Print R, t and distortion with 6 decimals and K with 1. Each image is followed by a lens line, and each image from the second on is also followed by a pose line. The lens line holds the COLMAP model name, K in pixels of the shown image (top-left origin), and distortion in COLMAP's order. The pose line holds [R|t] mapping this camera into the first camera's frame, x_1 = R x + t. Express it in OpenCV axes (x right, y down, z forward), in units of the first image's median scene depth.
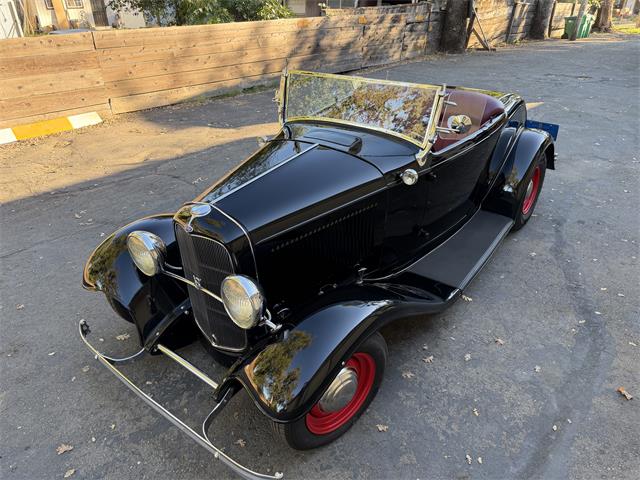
lens RADIAL K [[454.3, 0, 319.3], [0, 454.3, 240.3], [0, 0, 1]] dist [-0.002474, -0.003387]
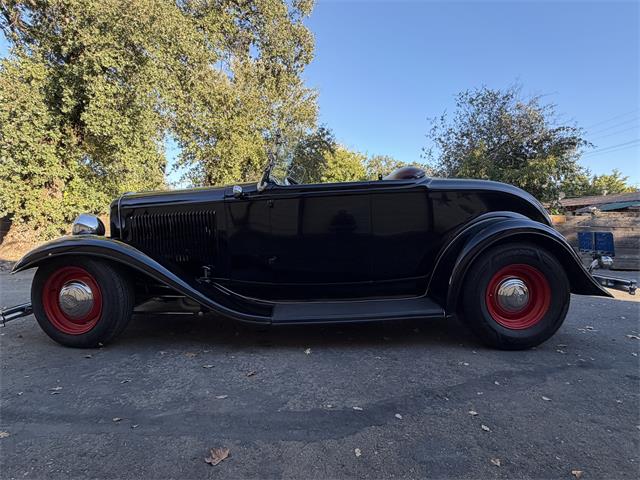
lens RADIAL K [[345.9, 0, 319.5], [0, 345.9, 239.9], [0, 0, 1]] dist [-0.002091, -0.000651]
pose [[0.659290, 0.062384, -0.749296, 0.625998], [-0.392222, 0.878754, -0.271945, 0.084058], [0.641482, 0.473181, 0.603822, 0.371770]]
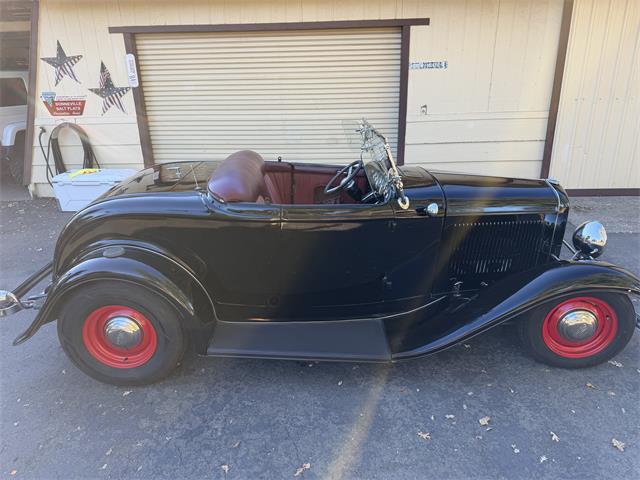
lens RADIAL K [[454.3, 0, 319.3], [0, 454.3, 240.3], [0, 0, 1]] dist [-0.002474, -0.003387]
pose [[-0.635380, -0.245004, 0.732301, -0.458915], [0.397009, 0.709752, 0.581925, -0.560762], [-0.662326, 0.660474, -0.353693, 1.084515]]
